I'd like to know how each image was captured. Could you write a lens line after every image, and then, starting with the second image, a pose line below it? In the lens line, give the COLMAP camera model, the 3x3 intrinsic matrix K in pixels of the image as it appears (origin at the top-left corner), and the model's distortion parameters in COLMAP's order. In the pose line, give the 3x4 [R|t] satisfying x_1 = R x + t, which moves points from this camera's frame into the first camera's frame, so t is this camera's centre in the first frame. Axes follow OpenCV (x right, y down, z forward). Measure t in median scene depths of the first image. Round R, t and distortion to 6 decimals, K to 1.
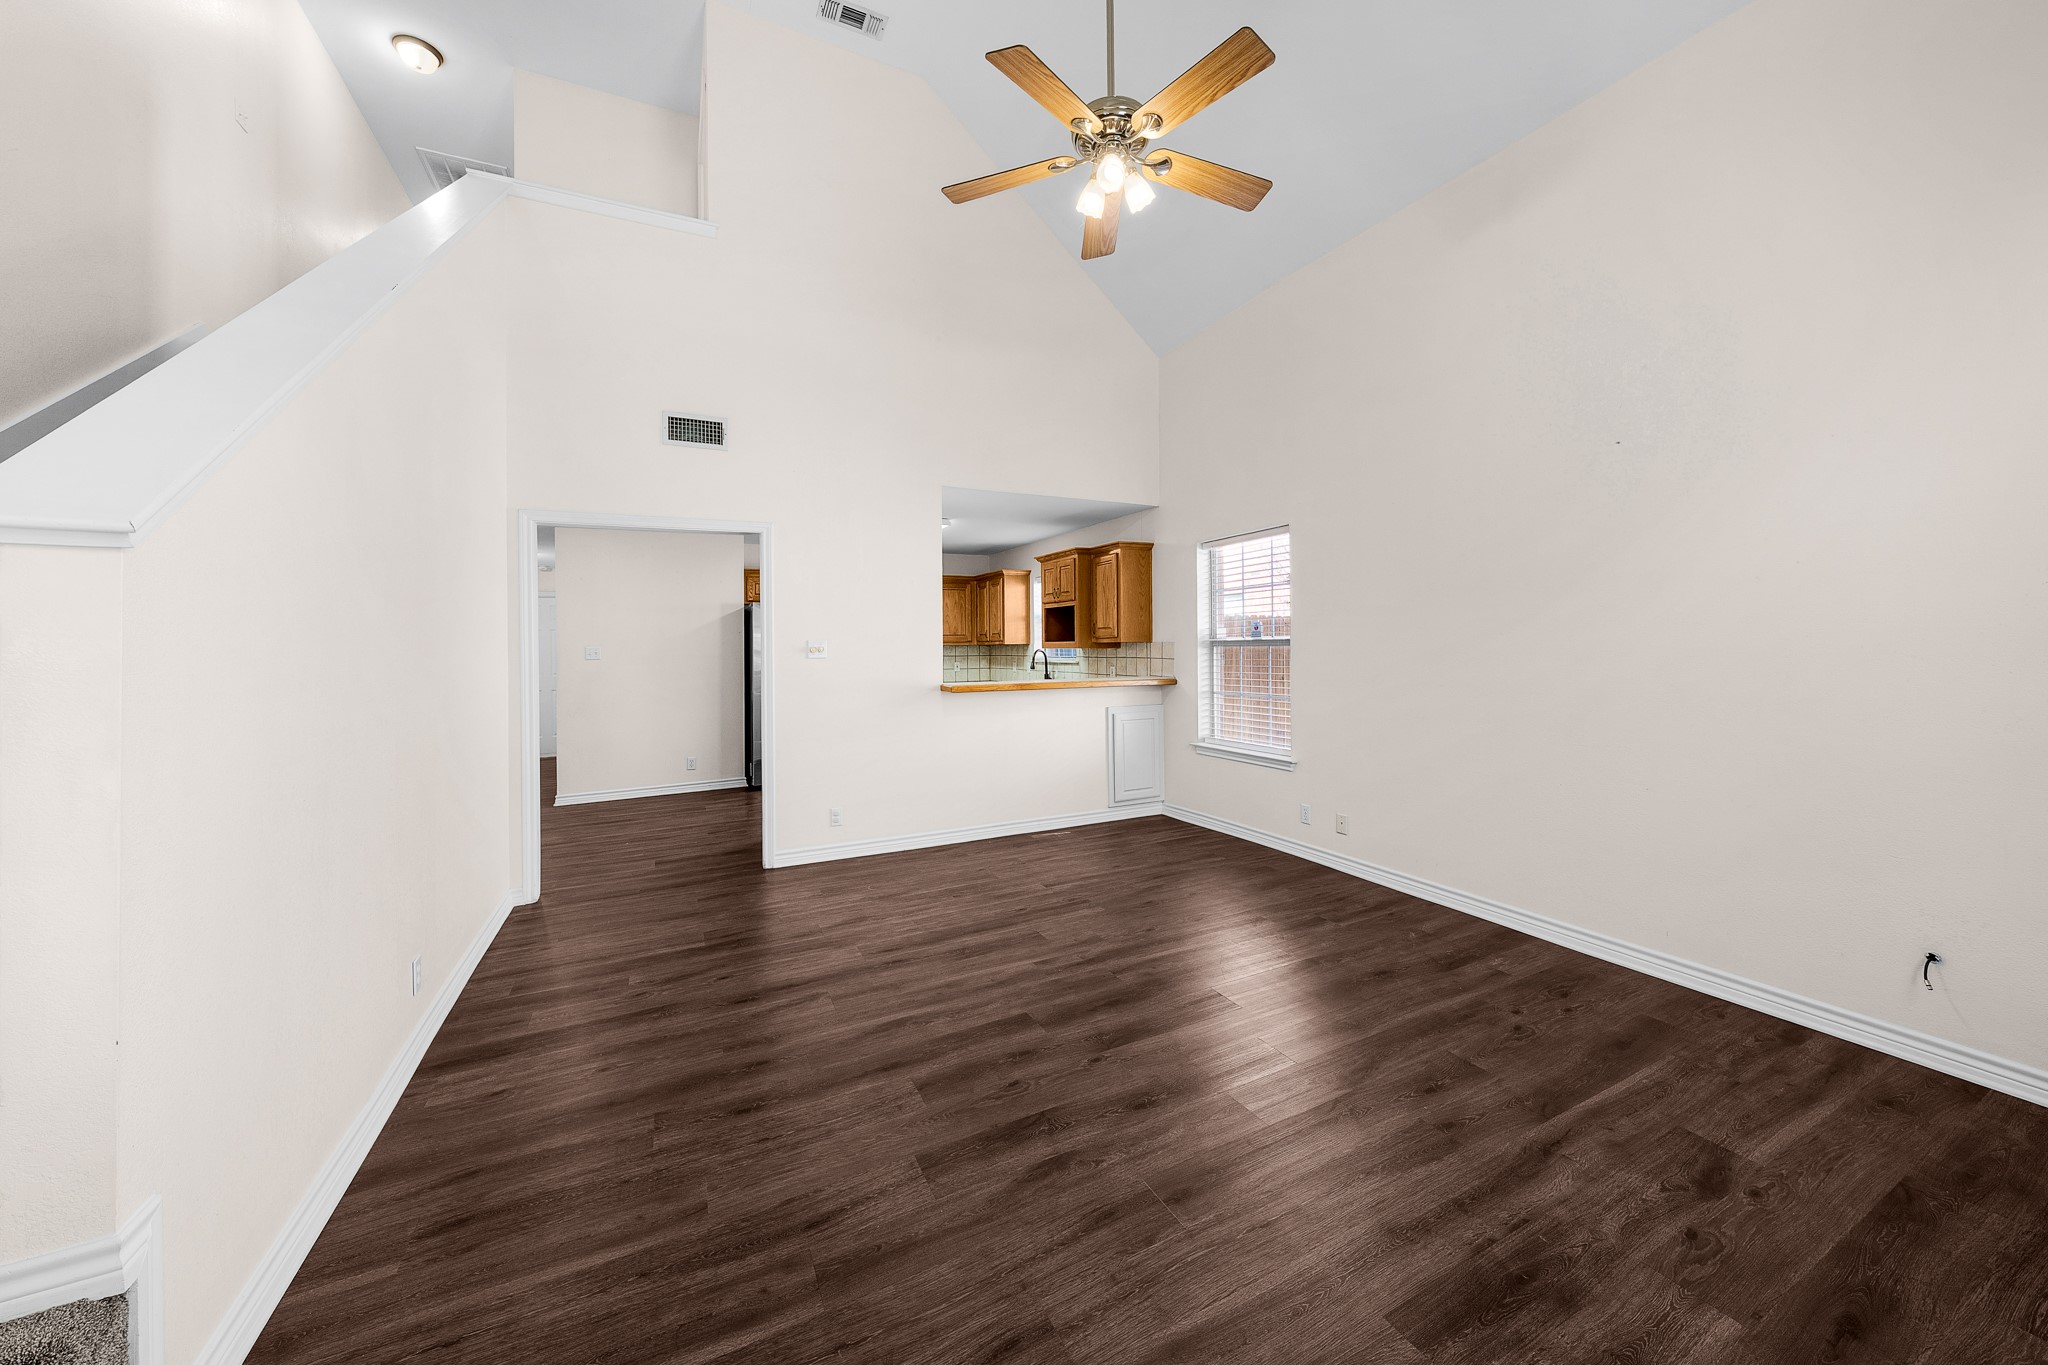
lens RADIAL K [[693.4, 0, 976.9], [0, 693.4, 635.8], [0, 0, 1]] dist [-0.000822, -0.000406]
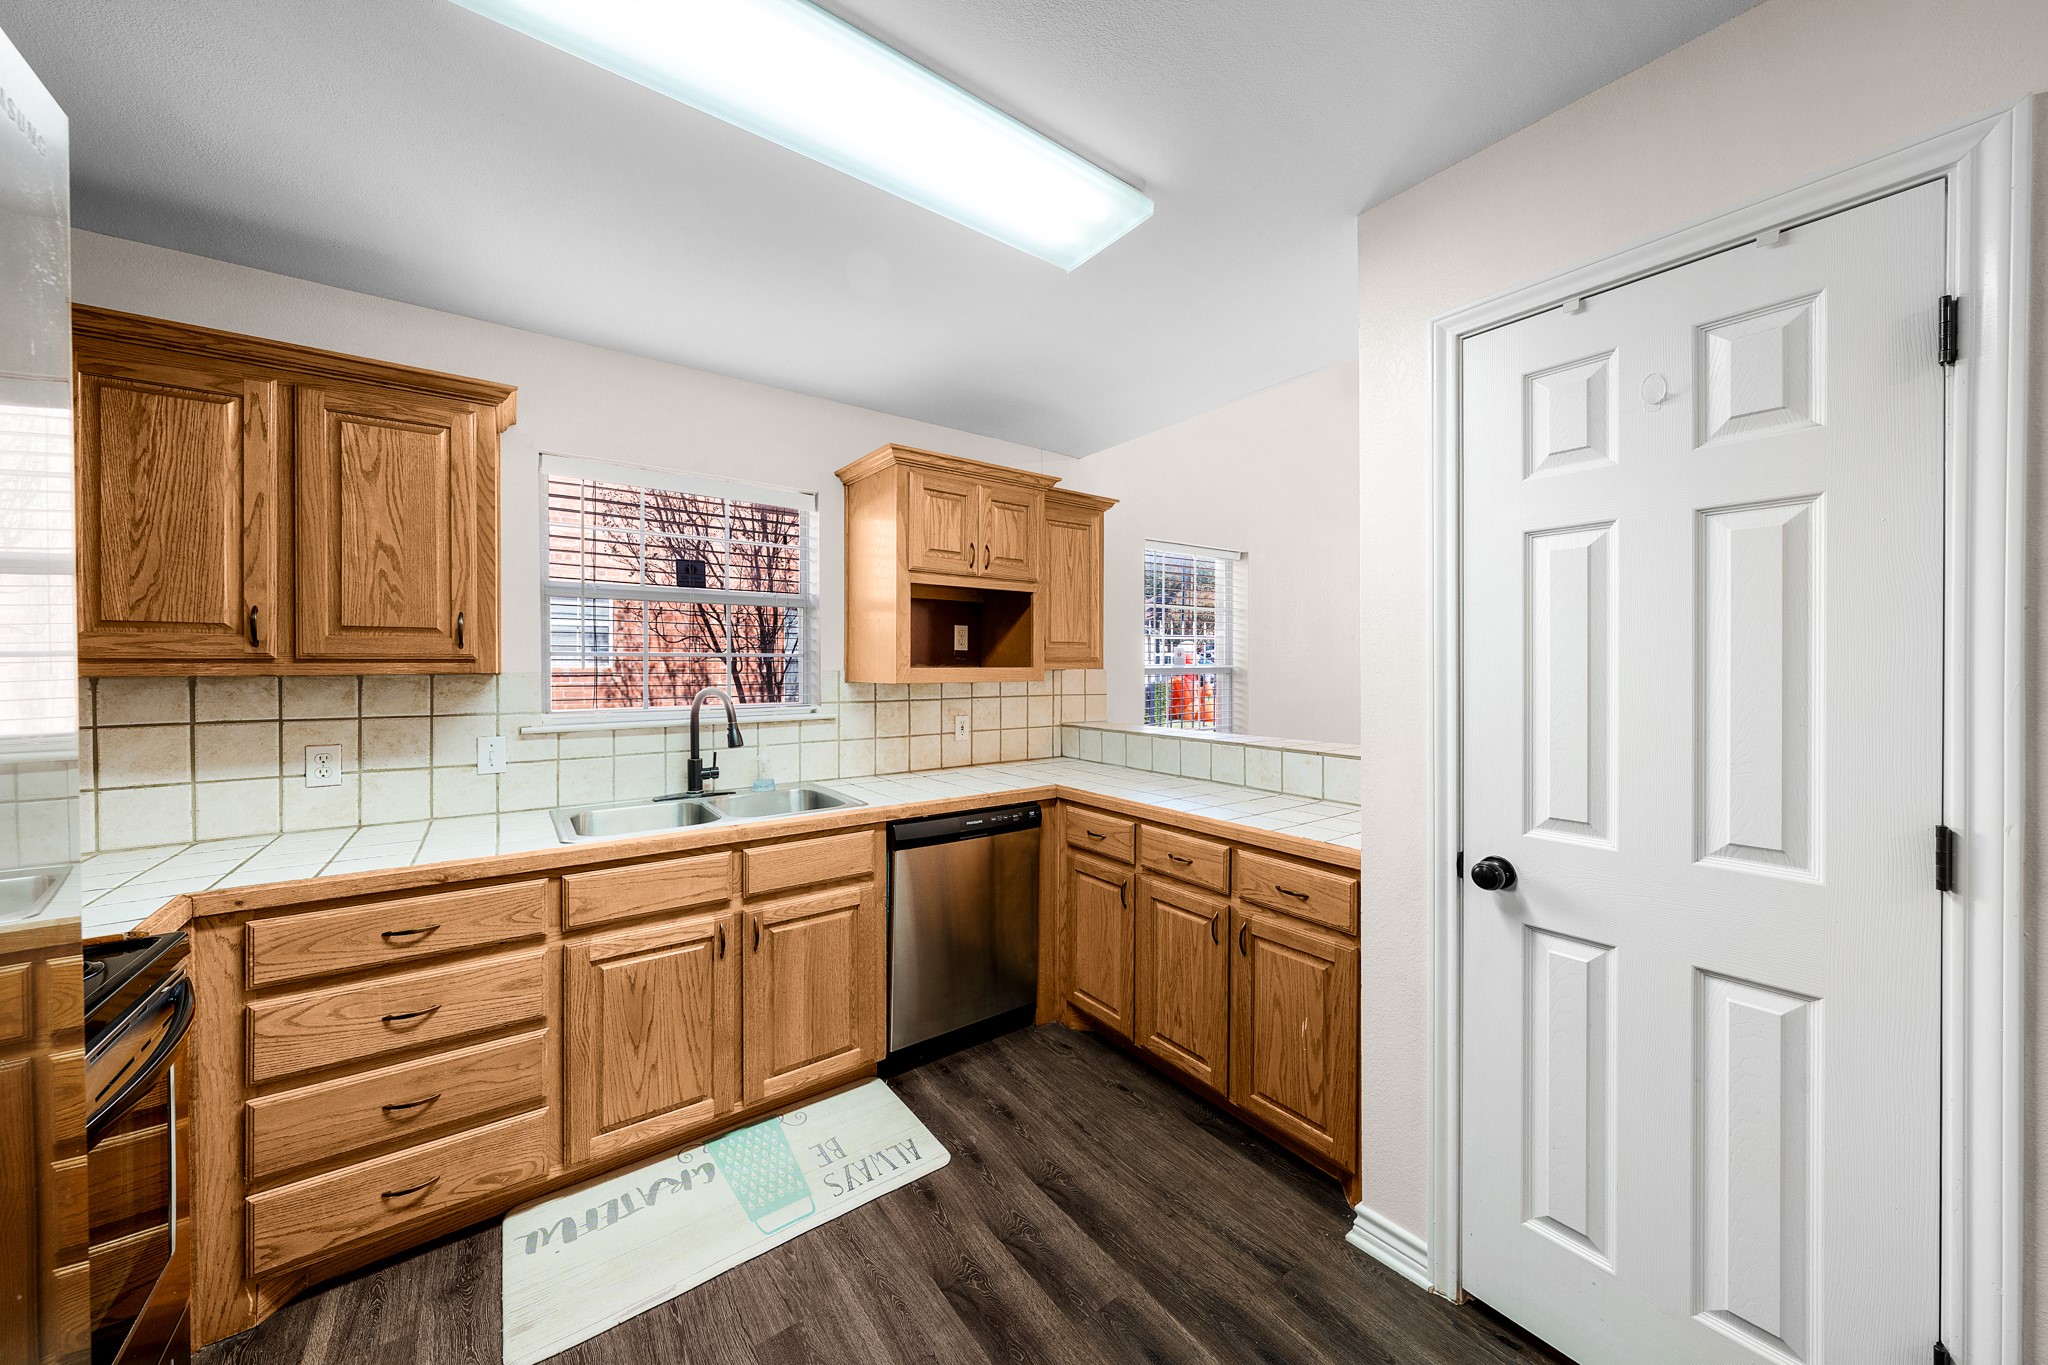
lens RADIAL K [[693.4, 0, 1031.8], [0, 693.4, 669.1], [0, 0, 1]] dist [-0.000822, -0.000406]
pose [[-0.193117, 0.007962, 0.981143, -0.298981], [-0.007067, 0.999930, -0.009506, 0.013874], [-0.981150, -0.008770, -0.193047, 1.012496]]
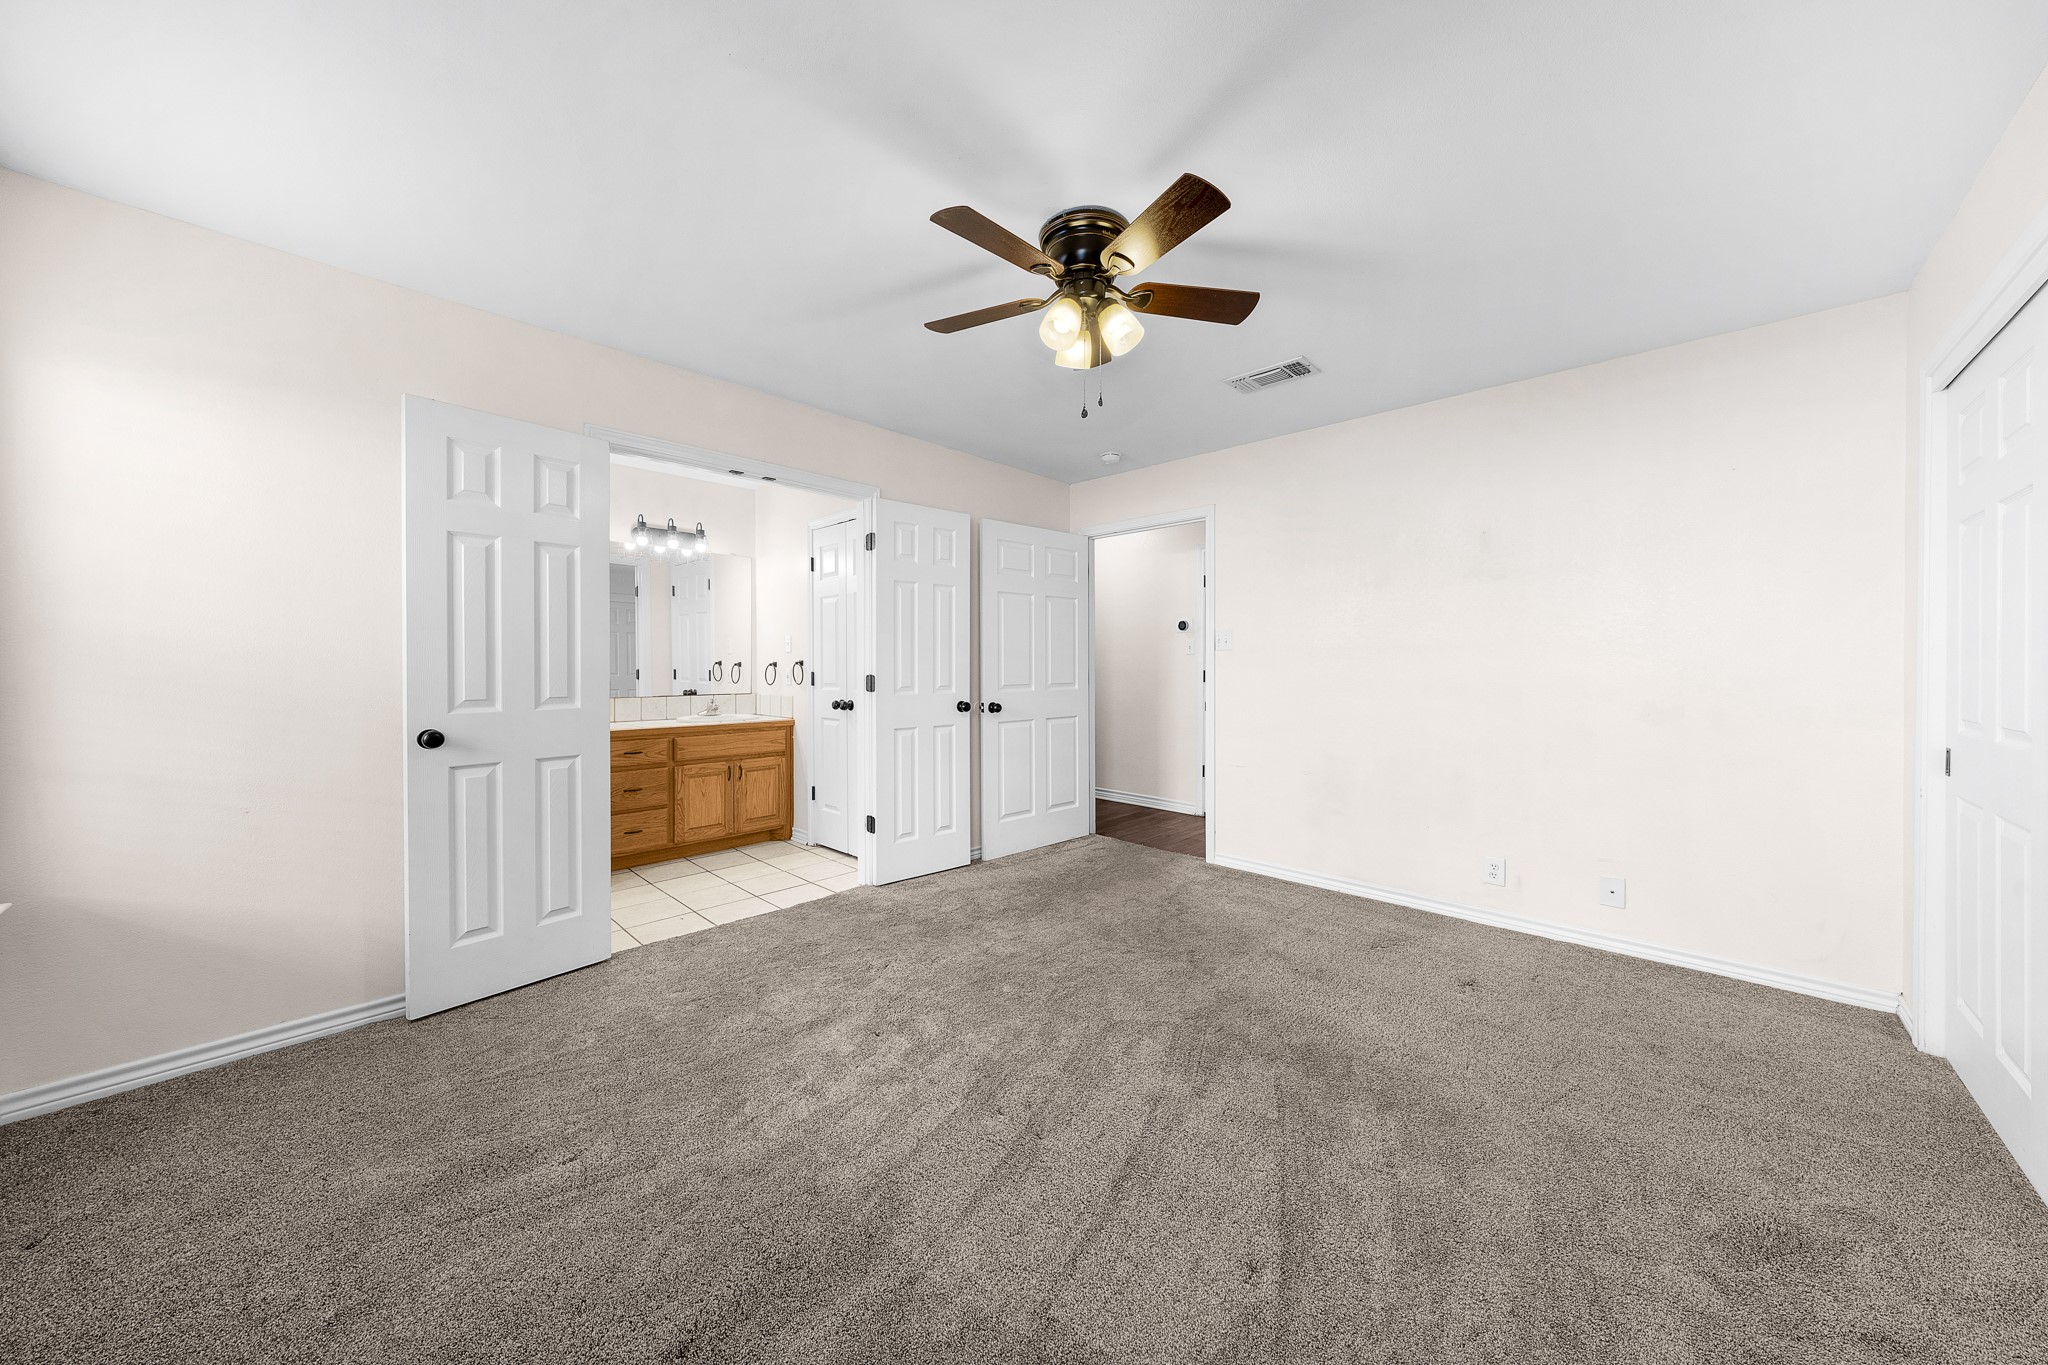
lens RADIAL K [[693.4, 0, 1021.1], [0, 693.4, 679.4], [0, 0, 1]] dist [-0.000822, -0.000406]
pose [[-0.934783, 0.024185, -0.354395, -0.269010], [0.018240, 0.999631, 0.020107, 0.041369], [0.354751, 0.012332, -0.934879, 1.249995]]
